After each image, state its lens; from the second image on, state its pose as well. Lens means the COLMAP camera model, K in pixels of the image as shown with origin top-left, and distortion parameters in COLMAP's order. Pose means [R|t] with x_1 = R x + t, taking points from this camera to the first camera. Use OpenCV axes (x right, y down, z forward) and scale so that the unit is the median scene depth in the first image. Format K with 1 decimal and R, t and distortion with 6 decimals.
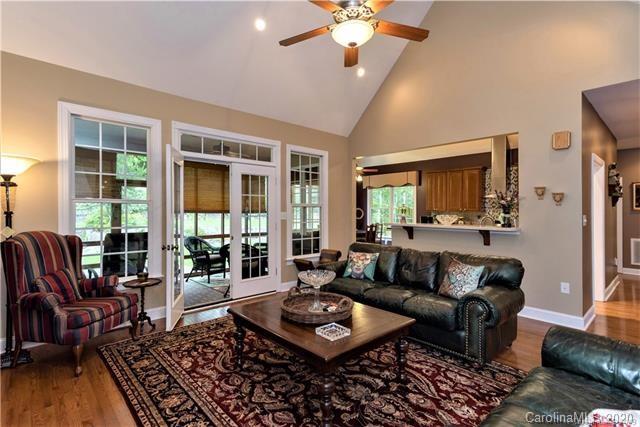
lens RADIAL K [[317.5, 0, 319.6], [0, 317.5, 210.6], [0, 0, 1]] dist [0.017865, -0.000968]
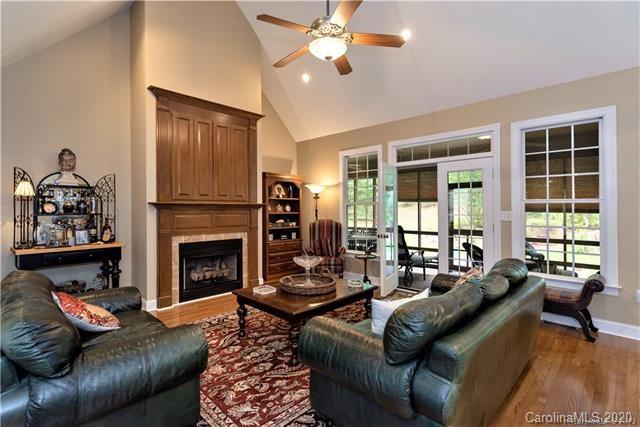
lens RADIAL K [[317.5, 0, 320.4], [0, 317.5, 210.8], [0, 0, 1]] dist [0.017865, -0.000968]
pose [[0.039423, 0.005588, -0.999207, 1.374761], [0.000308, 0.999984, 0.005604, -0.003432], [0.999223, -0.000529, 0.039420, 1.060603]]
